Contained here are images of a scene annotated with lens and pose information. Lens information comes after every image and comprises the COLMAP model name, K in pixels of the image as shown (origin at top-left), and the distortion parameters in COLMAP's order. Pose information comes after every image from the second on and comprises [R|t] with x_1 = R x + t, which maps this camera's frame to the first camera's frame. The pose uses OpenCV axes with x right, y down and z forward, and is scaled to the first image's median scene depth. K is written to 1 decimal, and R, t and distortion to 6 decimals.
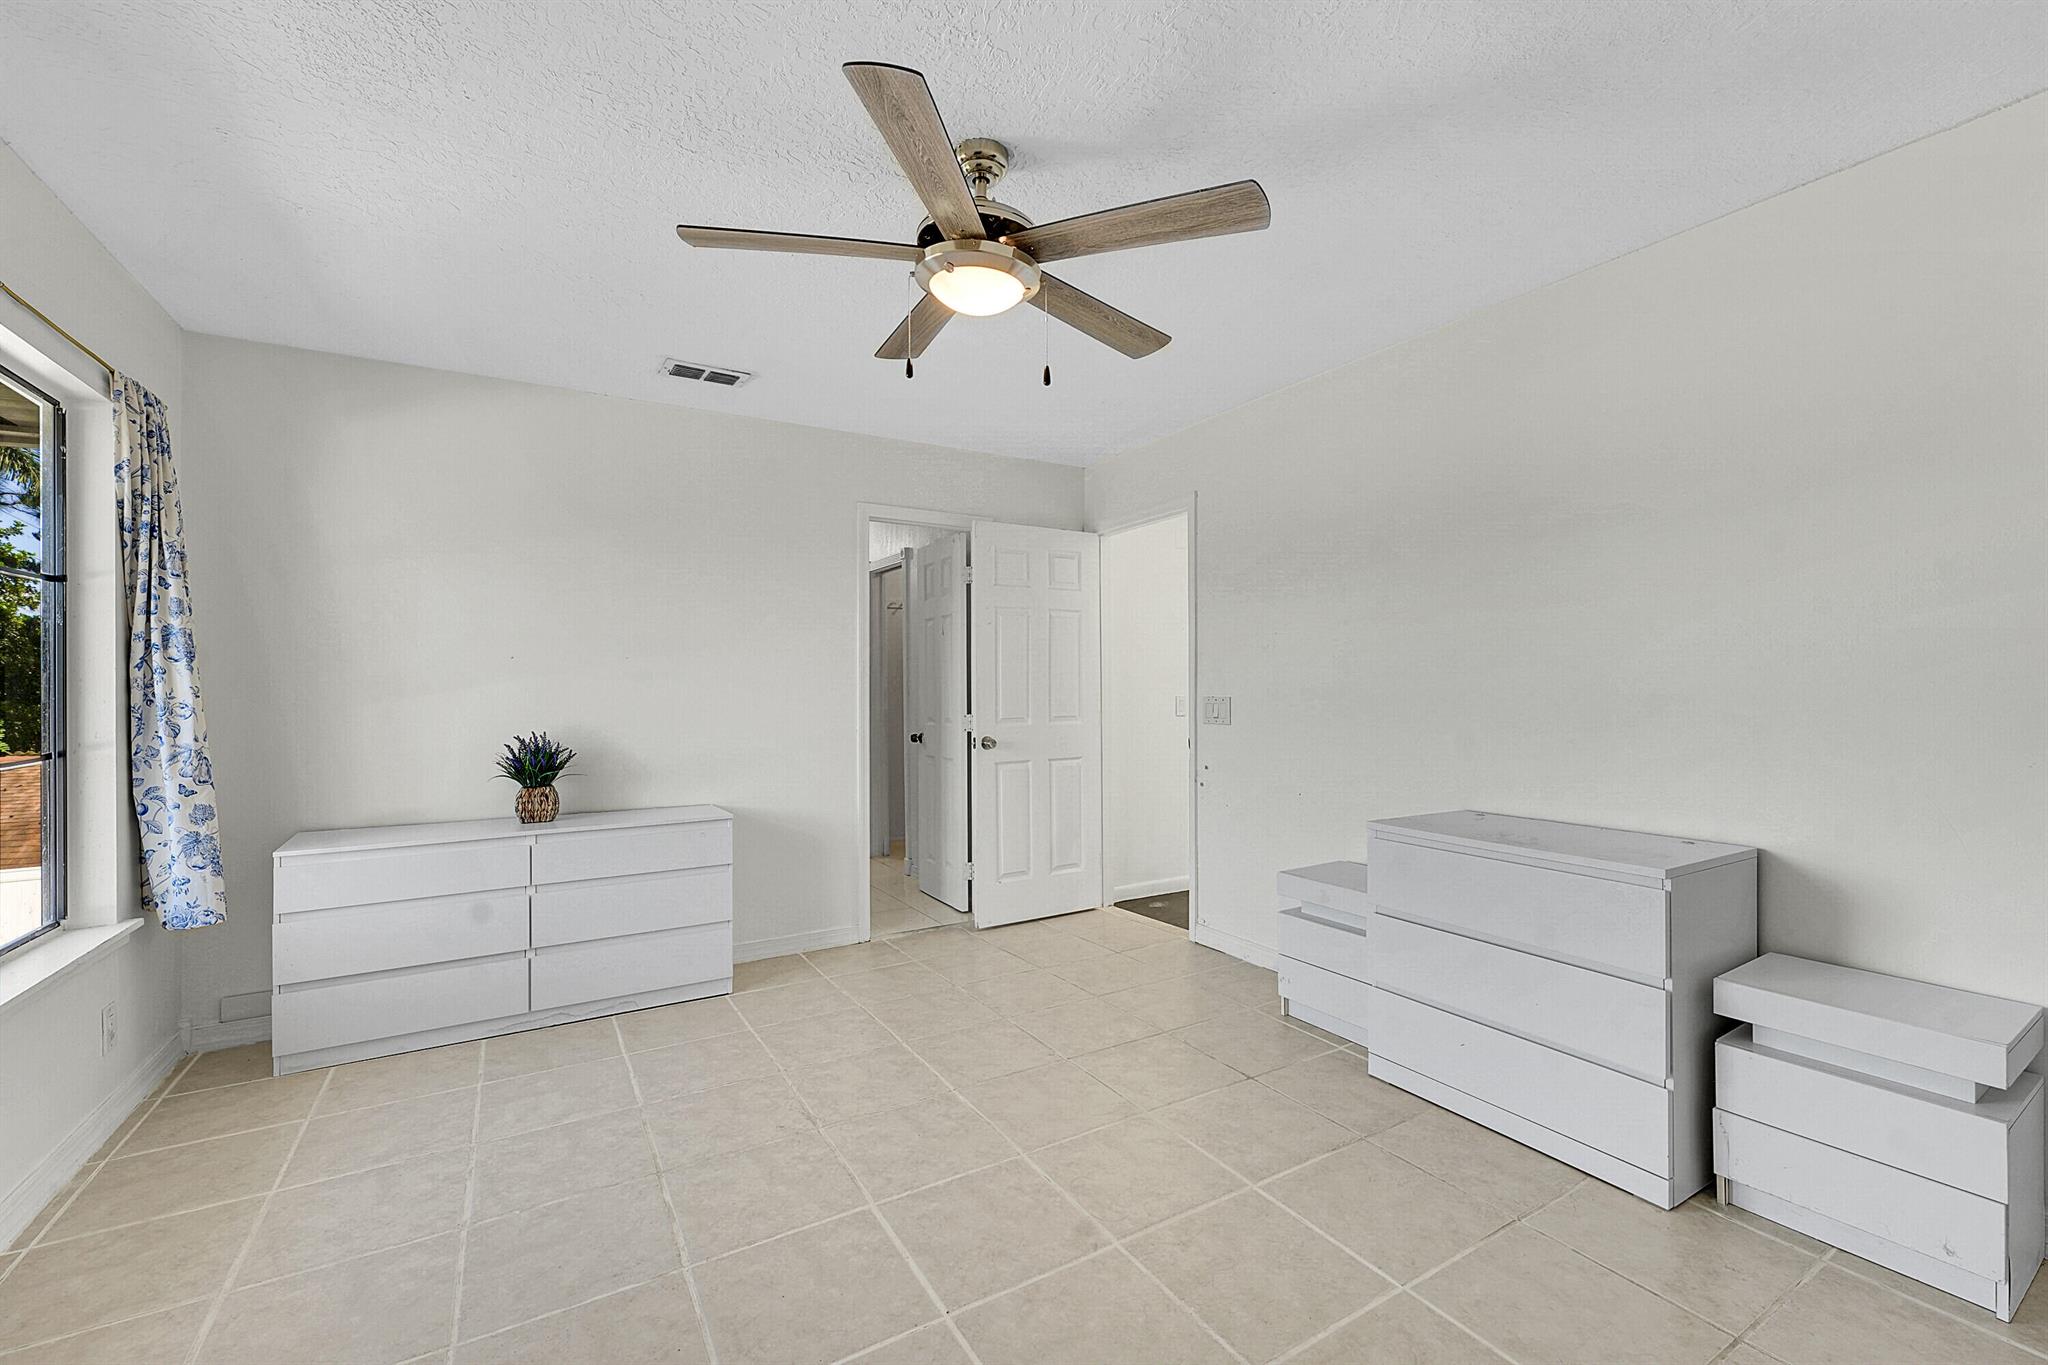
lens RADIAL K [[818.4, 0, 1027.5], [0, 818.4, 676.4], [0, 0, 1]] dist [-0.001147, -0.000086]
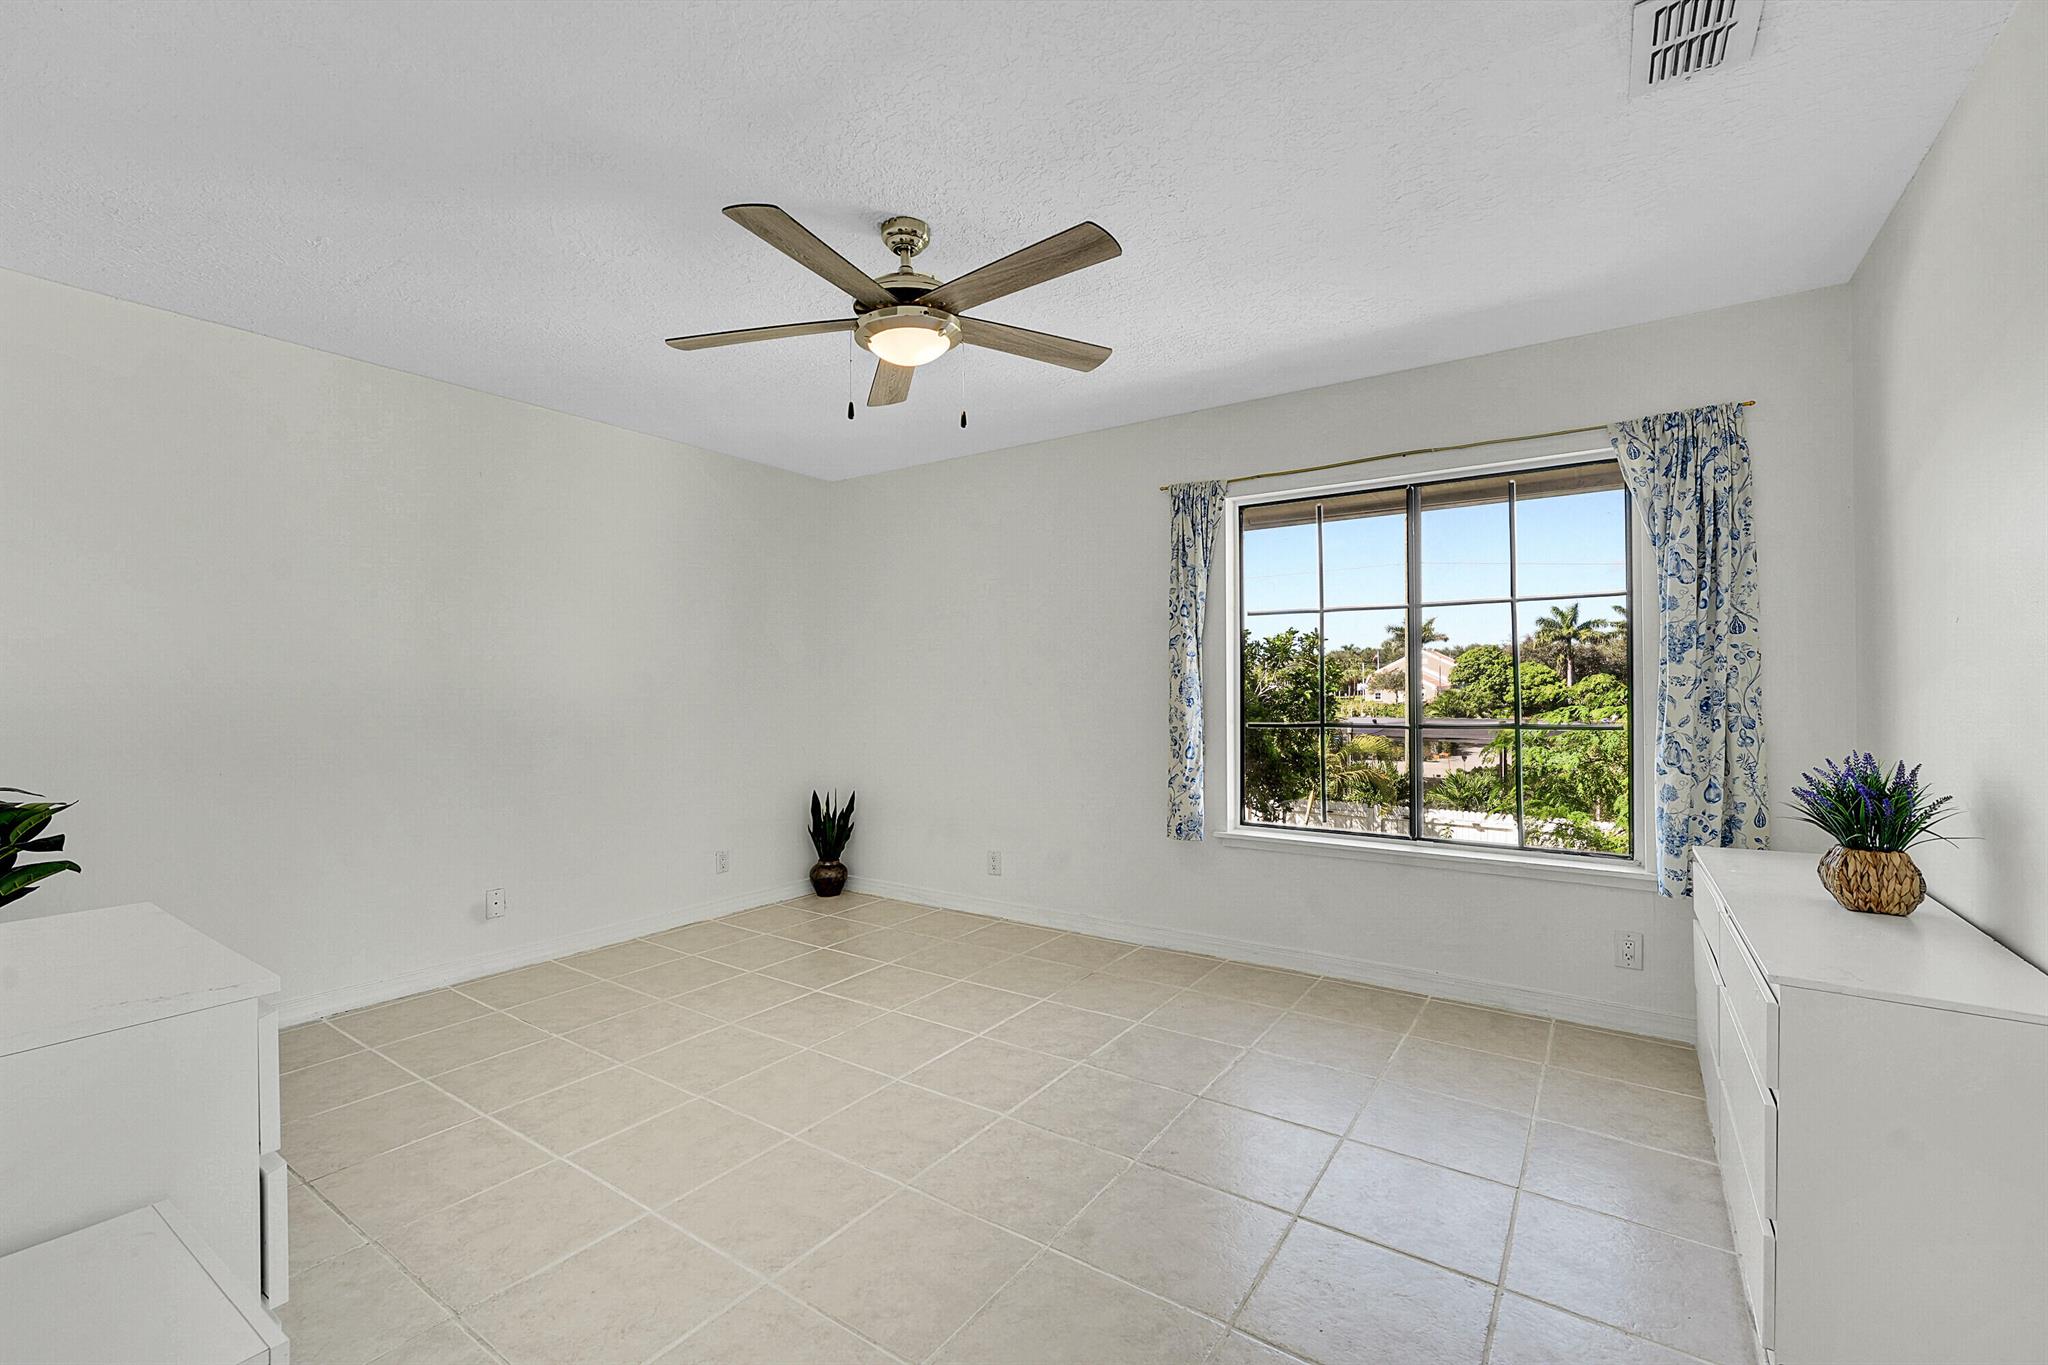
lens RADIAL K [[855.4, 0, 1031.5], [0, 855.4, 696.3], [0, 0, 1]] dist [0.000016, -0.000011]
pose [[-0.904066, 0.016302, -0.427082, 0.253247], [0.018702, 0.999824, -0.001425, 0.028137], [0.426984, -0.009275, -0.904212, 1.813066]]
